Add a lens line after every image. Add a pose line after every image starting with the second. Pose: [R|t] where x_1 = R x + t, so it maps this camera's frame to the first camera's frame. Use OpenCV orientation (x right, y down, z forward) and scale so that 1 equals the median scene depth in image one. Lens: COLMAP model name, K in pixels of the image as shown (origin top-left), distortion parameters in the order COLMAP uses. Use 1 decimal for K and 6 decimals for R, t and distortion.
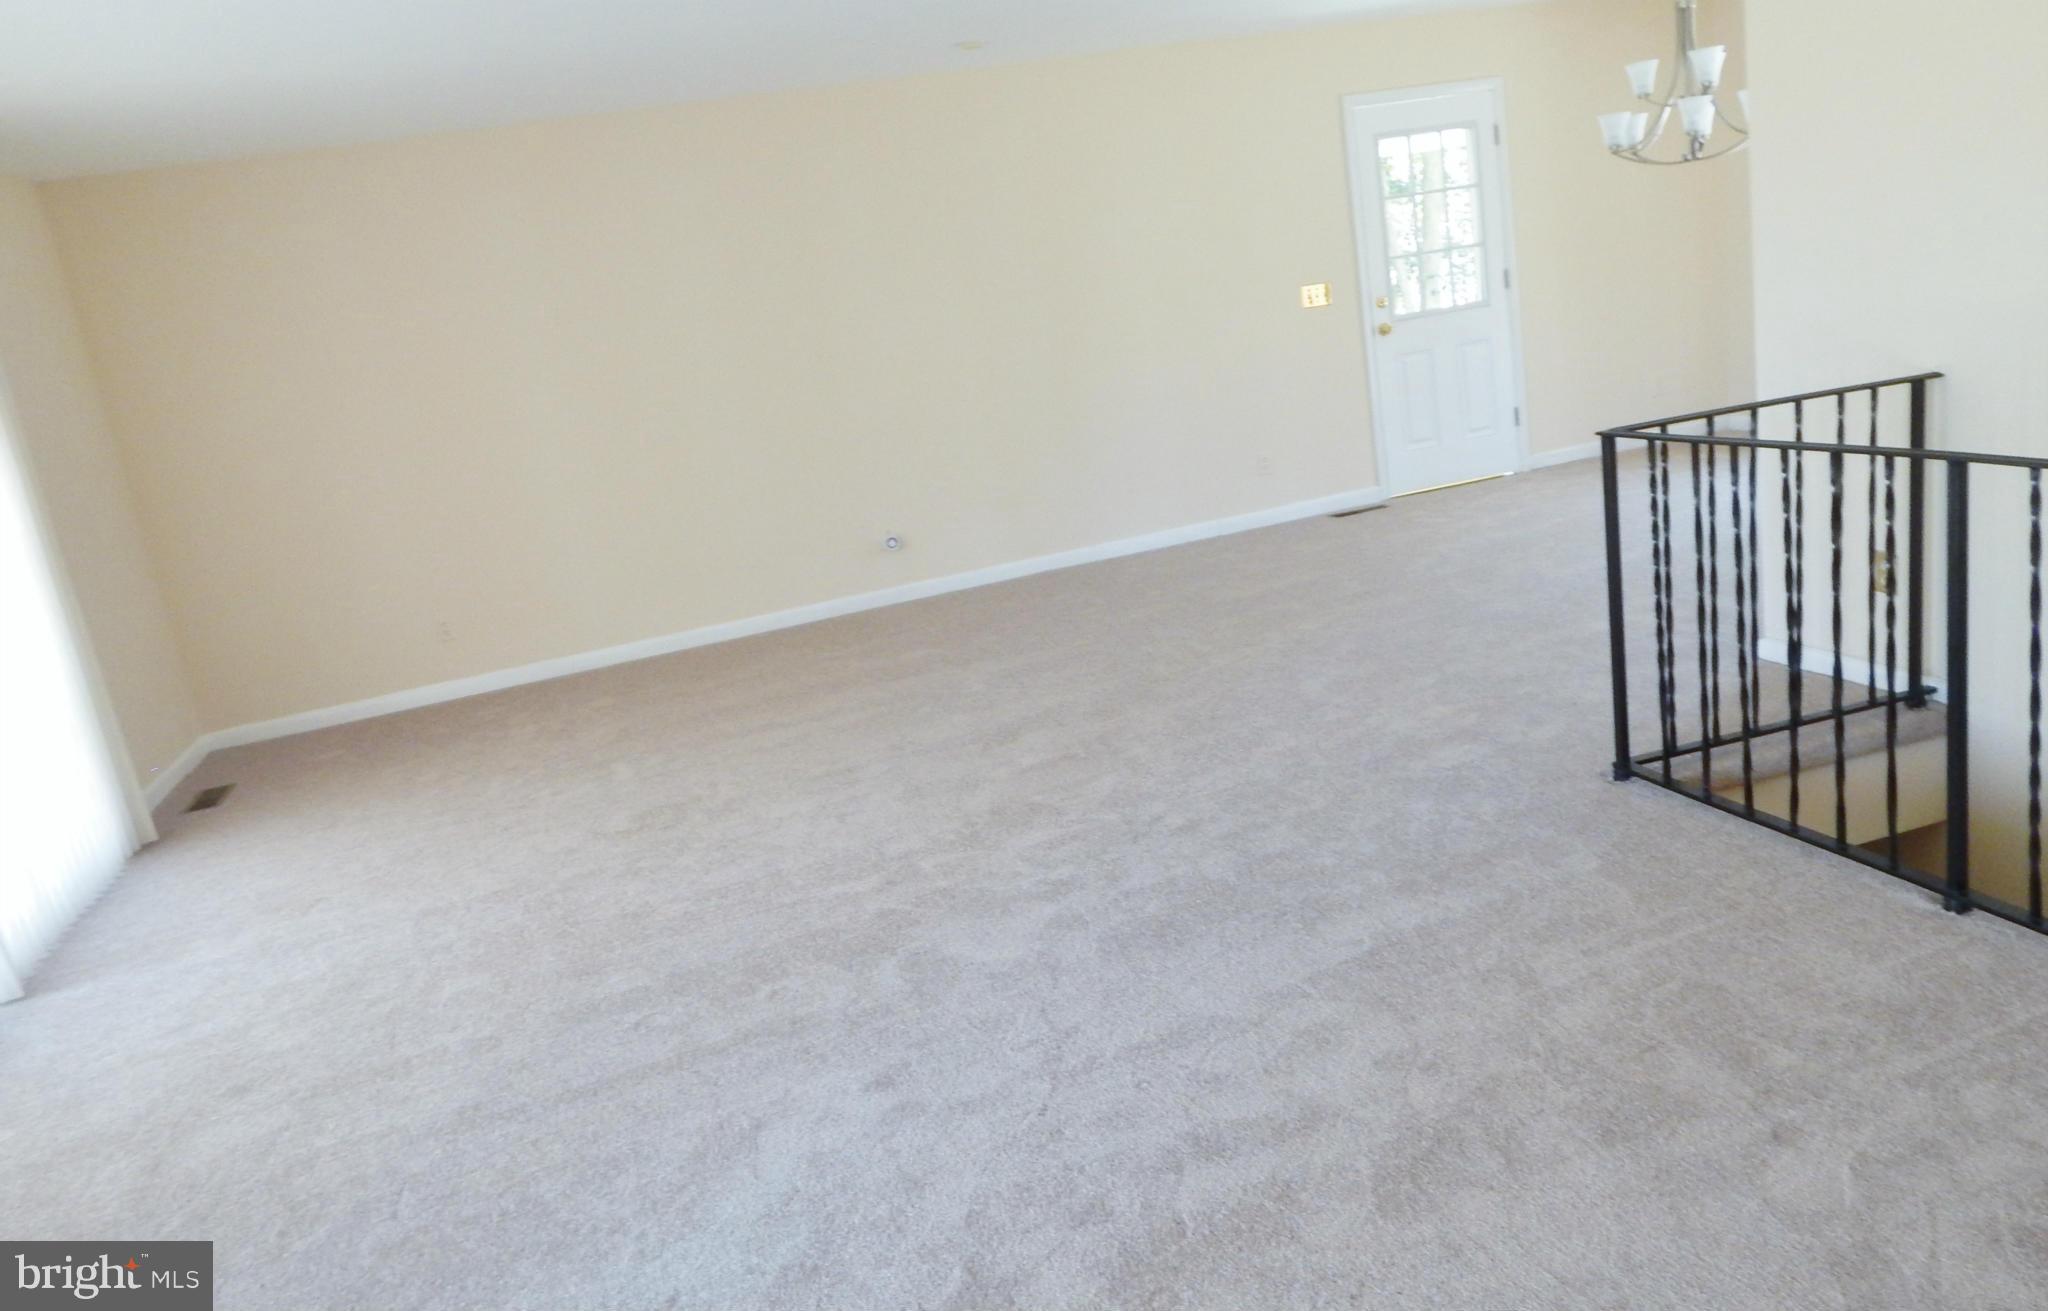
lens RADIAL K [[1538.9, 0, 1033.2], [0, 1538.9, 646.4], [0, 0, 1]] dist [0.011115, -0.003048]
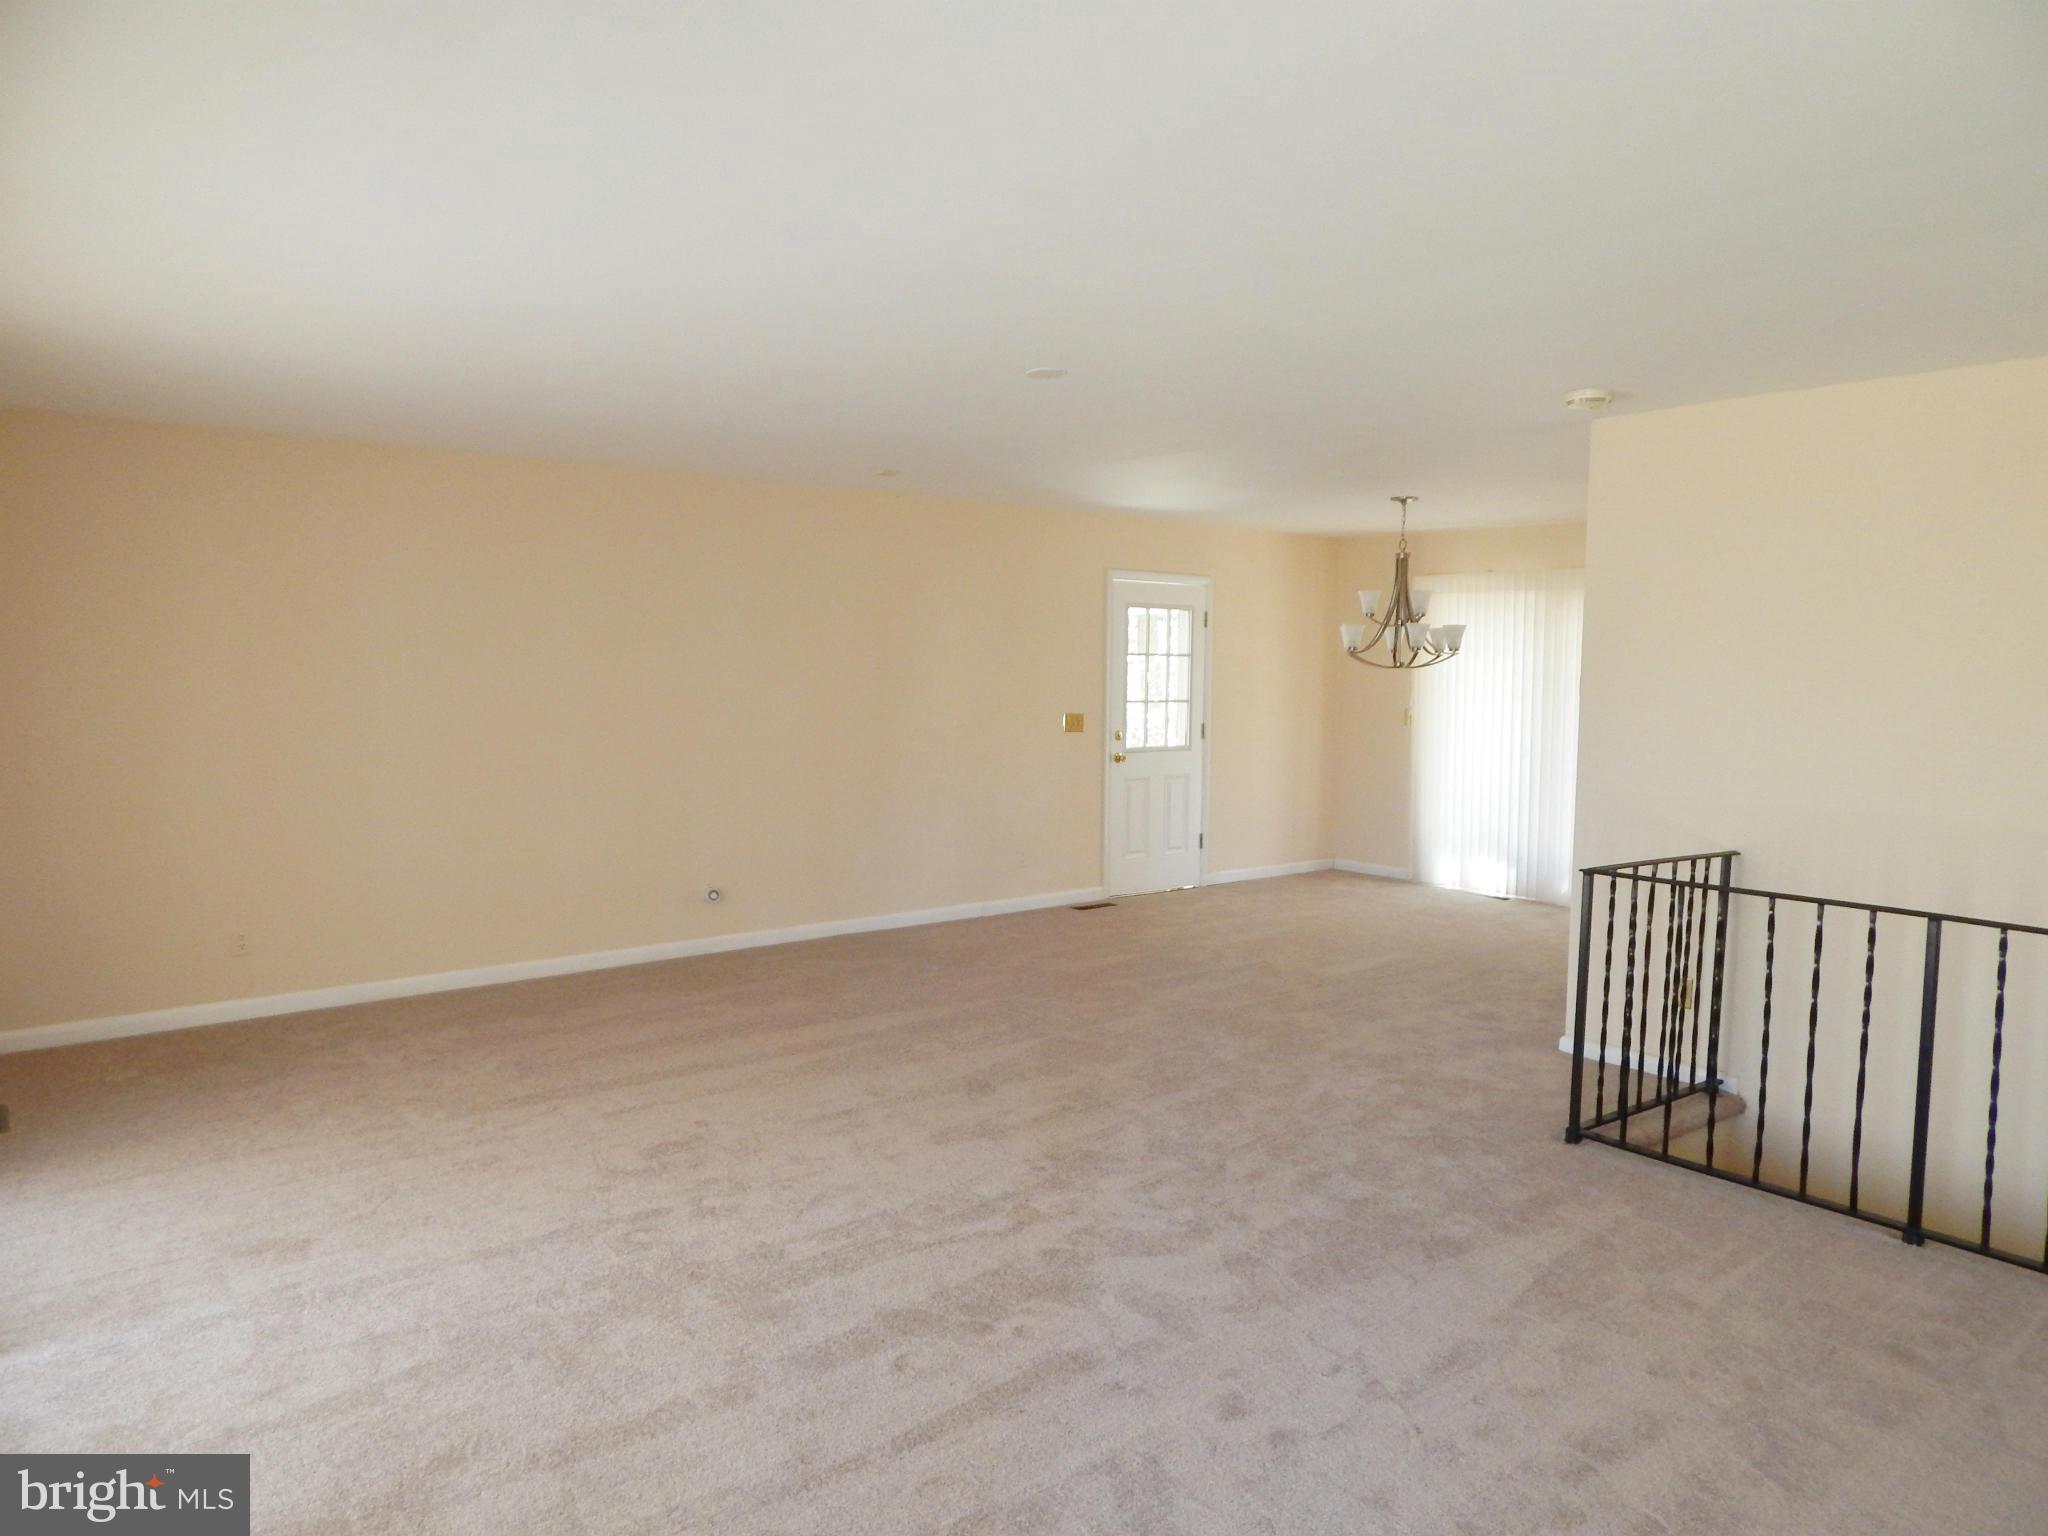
lens RADIAL K [[1394.5, 0, 985.4], [0, 1394.5, 753.7], [0, 0, 1]] dist [0.003522, -0.005966]
pose [[0.918682, 0.133953, 0.371590, -0.532743], [-0.061109, 0.977614, -0.201335, 0.034444], [-0.390241, 0.162255, 0.906303, 0.094318]]
